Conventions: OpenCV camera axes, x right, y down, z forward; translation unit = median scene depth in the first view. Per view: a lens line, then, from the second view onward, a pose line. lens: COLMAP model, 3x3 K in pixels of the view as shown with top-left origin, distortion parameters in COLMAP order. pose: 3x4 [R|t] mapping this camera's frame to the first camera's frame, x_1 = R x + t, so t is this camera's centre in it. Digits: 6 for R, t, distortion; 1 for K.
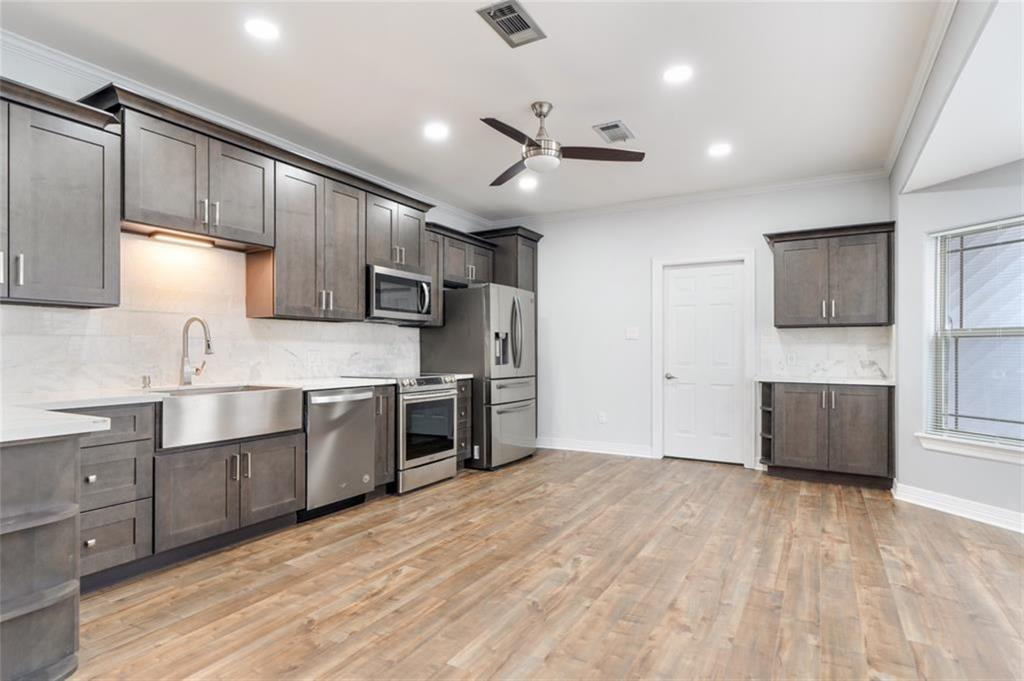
lens RADIAL K [[538.4, 0, 509.8], [0, 538.4, 350.0], [0, 0, 1]] dist [0.002091, 0.001183]
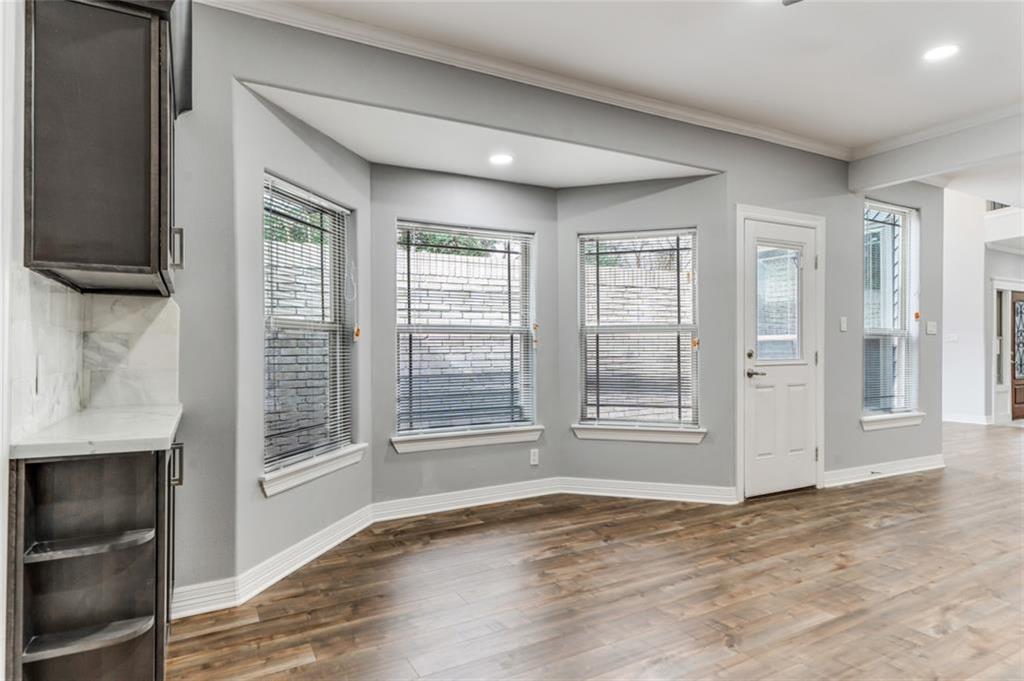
lens RADIAL K [[577.9, 0, 507.7], [0, 577.9, 344.6], [0, 0, 1]] dist [0.003577, 0.001172]
pose [[-0.854438, 0.001941, 0.519550, 0.155055], [0.000453, 0.999995, -0.002991, 0.001776], [-0.519554, -0.002320, -0.854435, 1.410948]]
